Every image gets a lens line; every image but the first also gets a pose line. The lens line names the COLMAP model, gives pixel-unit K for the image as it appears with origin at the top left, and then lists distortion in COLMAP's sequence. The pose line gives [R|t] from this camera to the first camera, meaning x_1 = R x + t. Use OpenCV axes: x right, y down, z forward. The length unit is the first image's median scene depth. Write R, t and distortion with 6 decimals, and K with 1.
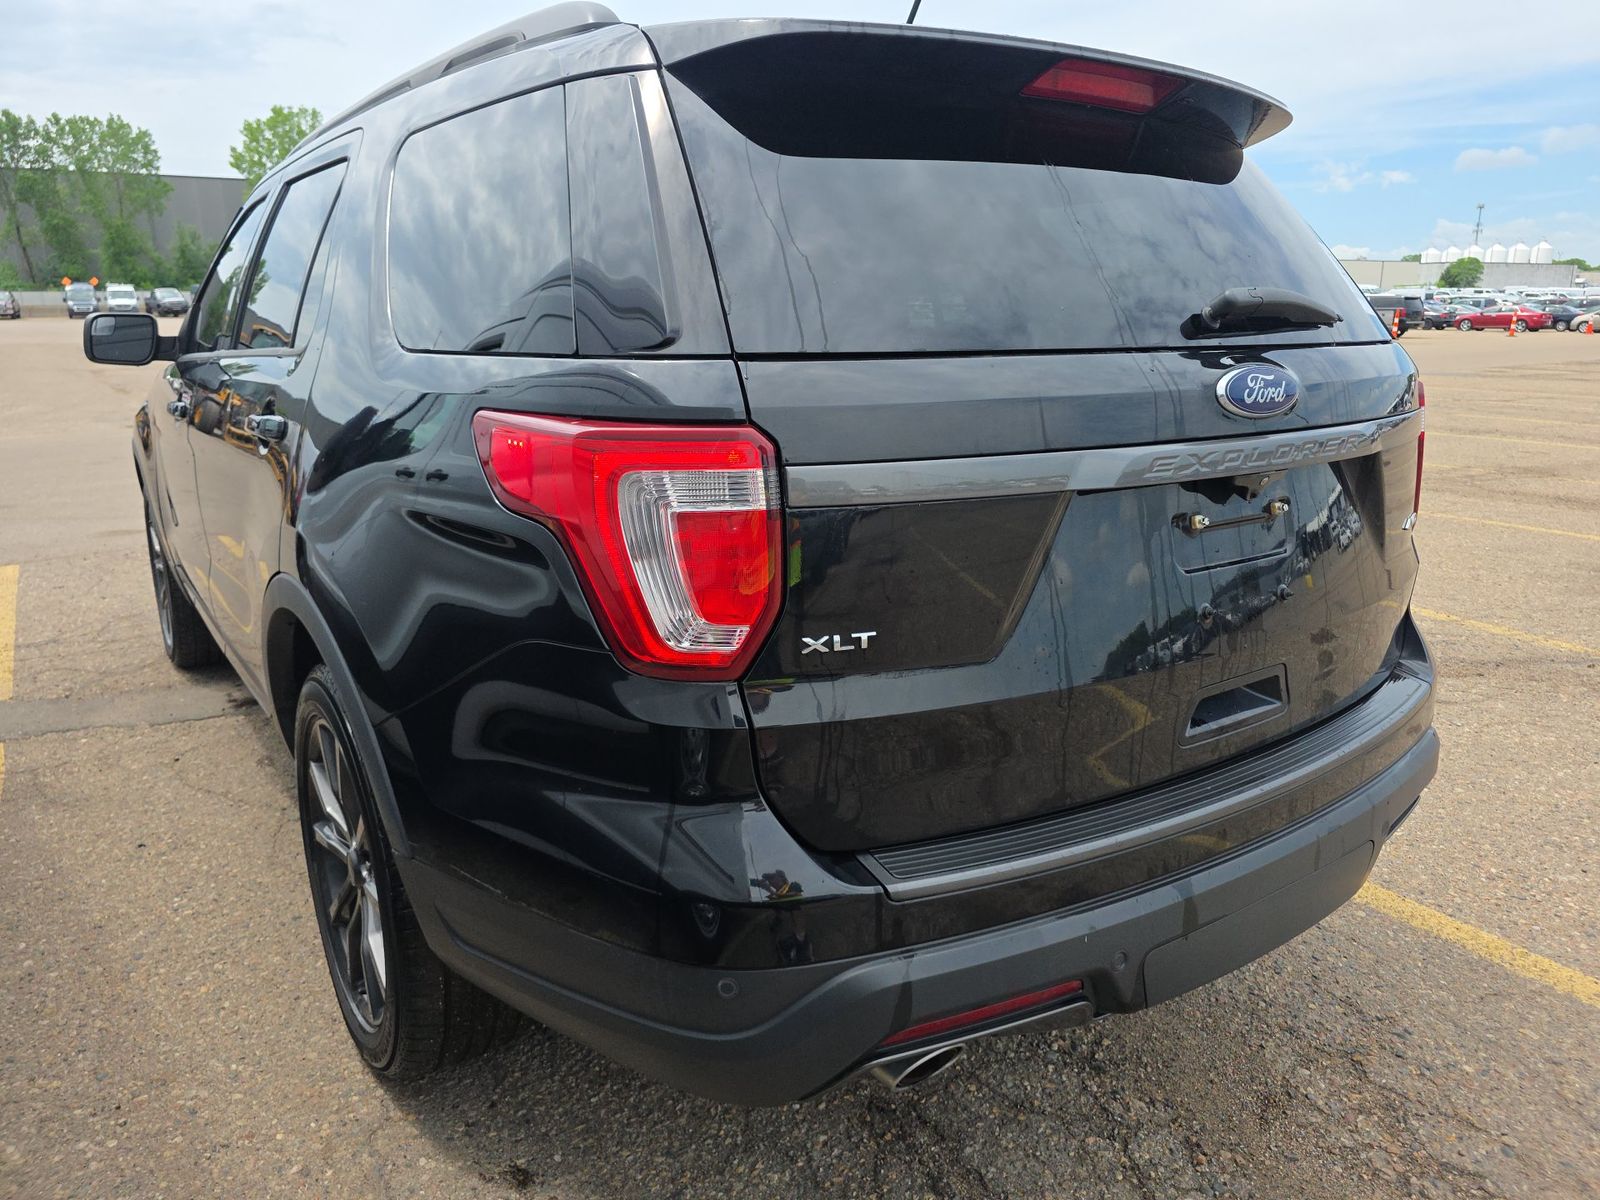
lens RADIAL K [[1093.5, 0, 802.2], [0, 1093.5, 596.3], [0, 0, 1]] dist [0.044953, -0.038180]
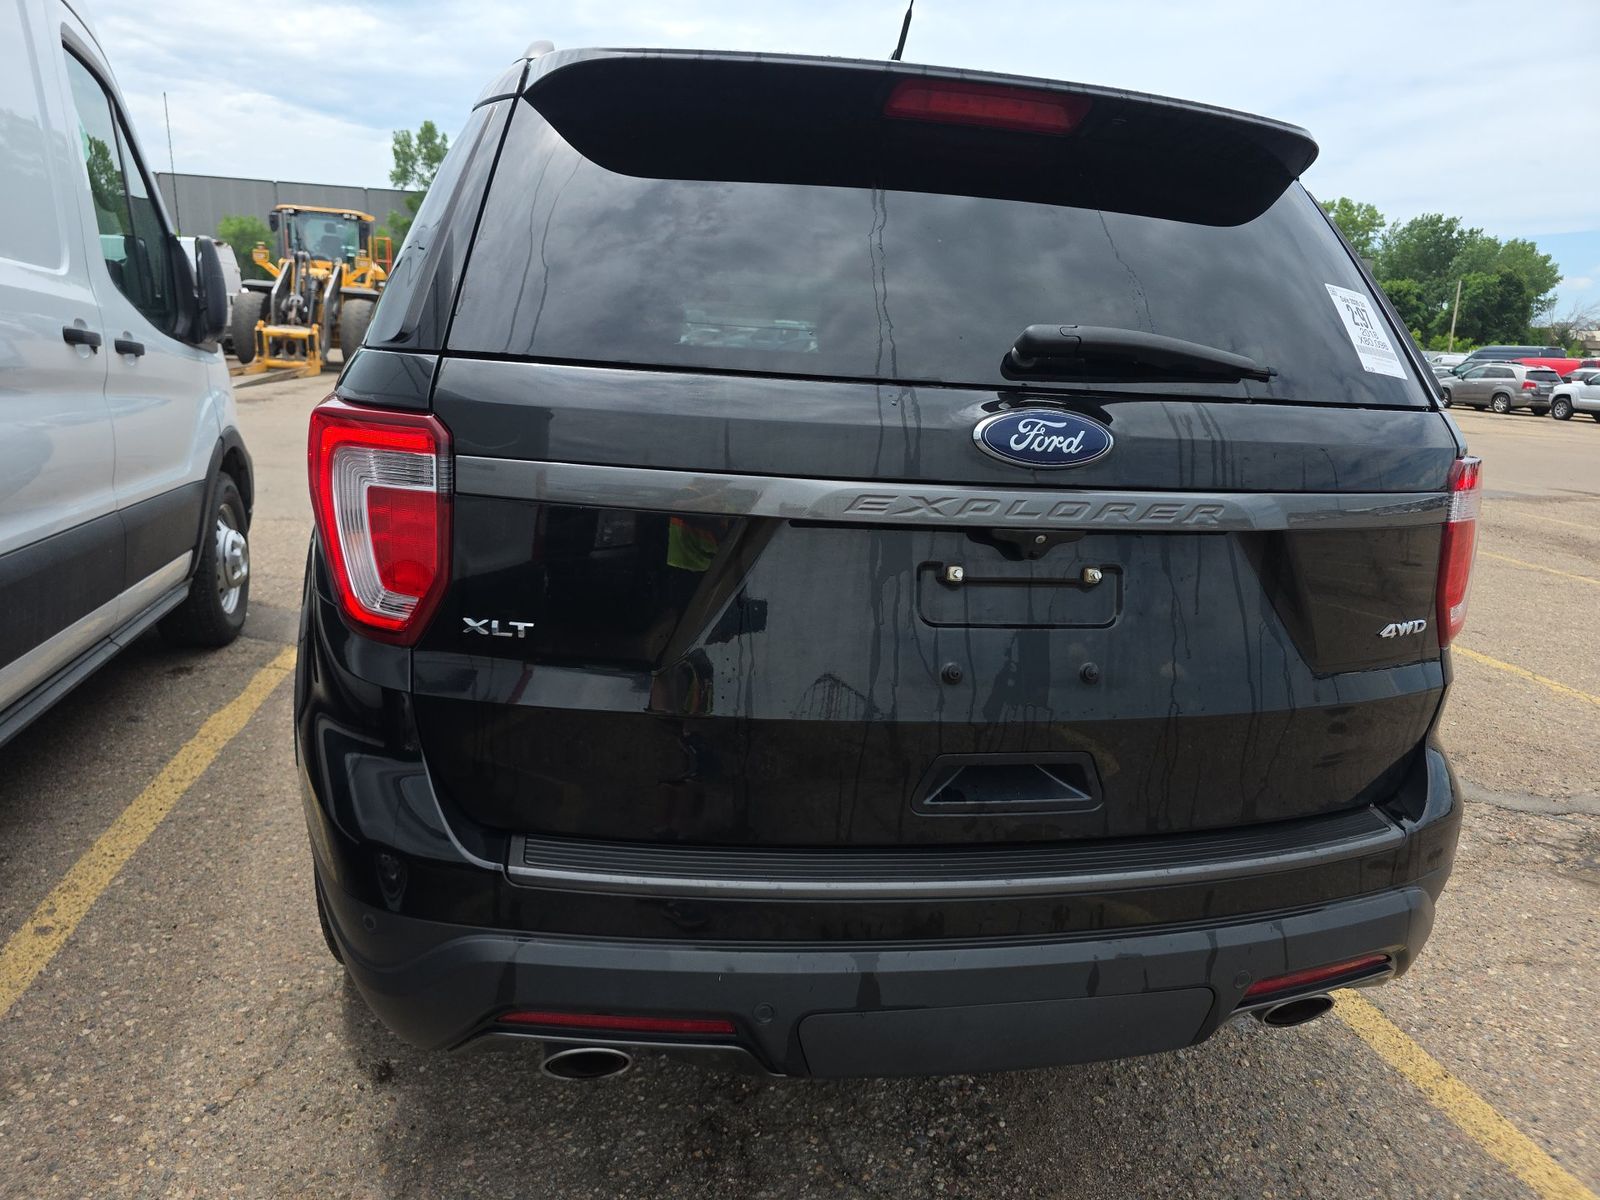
lens RADIAL K [[1093.5, 0, 801.4], [0, 1093.5, 604.9], [0, 0, 1]] dist [0.044953, -0.038180]
pose [[0.912731, 0.148105, -0.380772, 0.594510], [-0.157798, 0.987454, 0.005832, -0.026832], [0.376858, 0.054762, 0.924651, 0.106715]]
